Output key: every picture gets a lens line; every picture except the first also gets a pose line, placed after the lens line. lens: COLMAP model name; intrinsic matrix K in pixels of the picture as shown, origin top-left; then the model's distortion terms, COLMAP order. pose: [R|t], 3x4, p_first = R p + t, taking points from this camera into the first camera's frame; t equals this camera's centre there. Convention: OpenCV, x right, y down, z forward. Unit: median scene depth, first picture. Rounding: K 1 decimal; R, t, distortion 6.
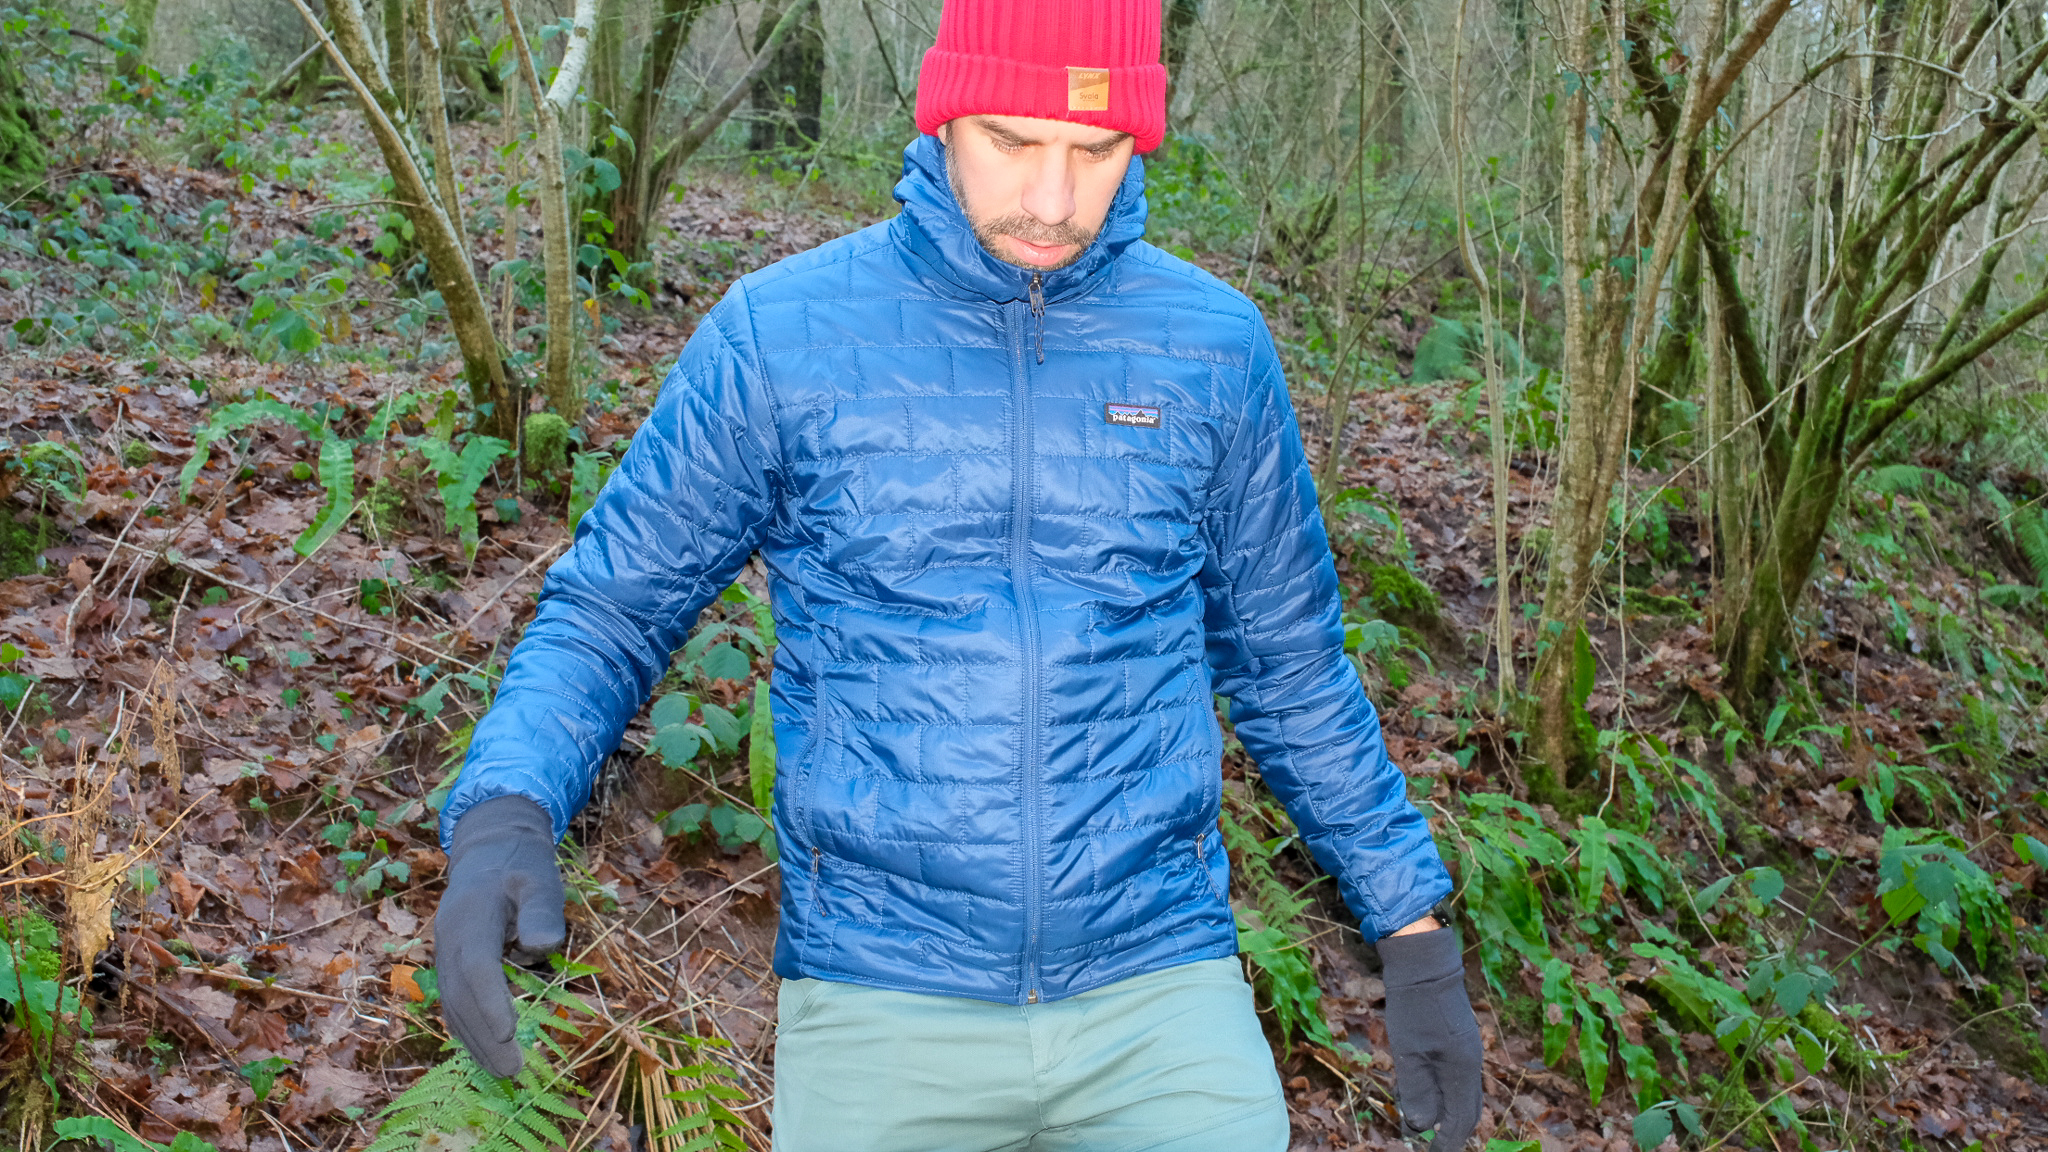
lens RADIAL K [[2425.2, 0, 1029.3], [0, 2425.2, 521.7], [0, 0, 1]] dist [0.047244, 0.000000]
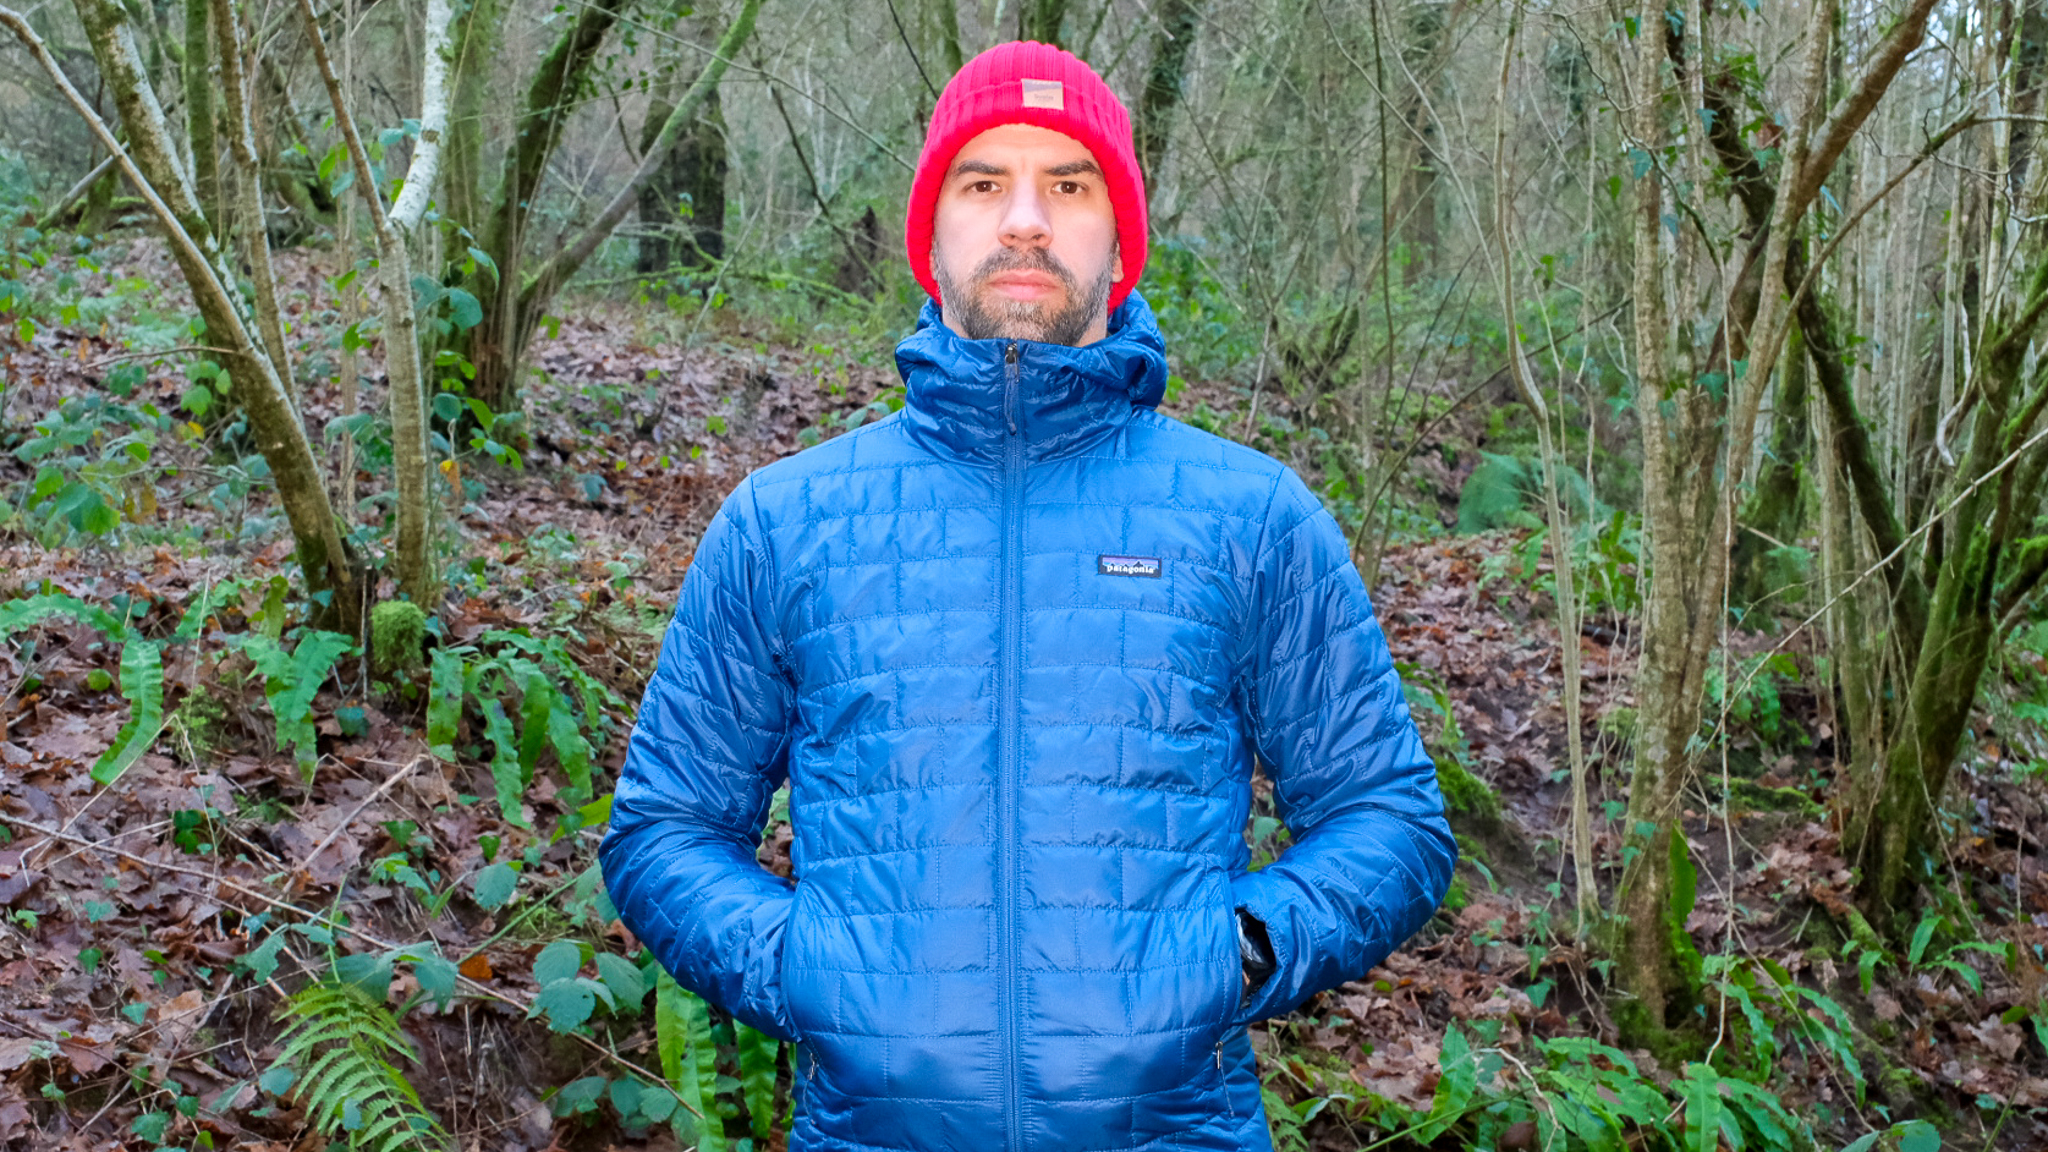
lens RADIAL K [[2425.2, 0, 1020.4], [0, 2425.2, 577.3], [0, 0, 1]] dist [0.047244, 0.000000]
pose [[0.999600, -0.027955, -0.004233, 0.014003], [0.027772, 0.998879, -0.038334, -0.015323], [0.005300, 0.038201, 0.999256, 0.184963]]
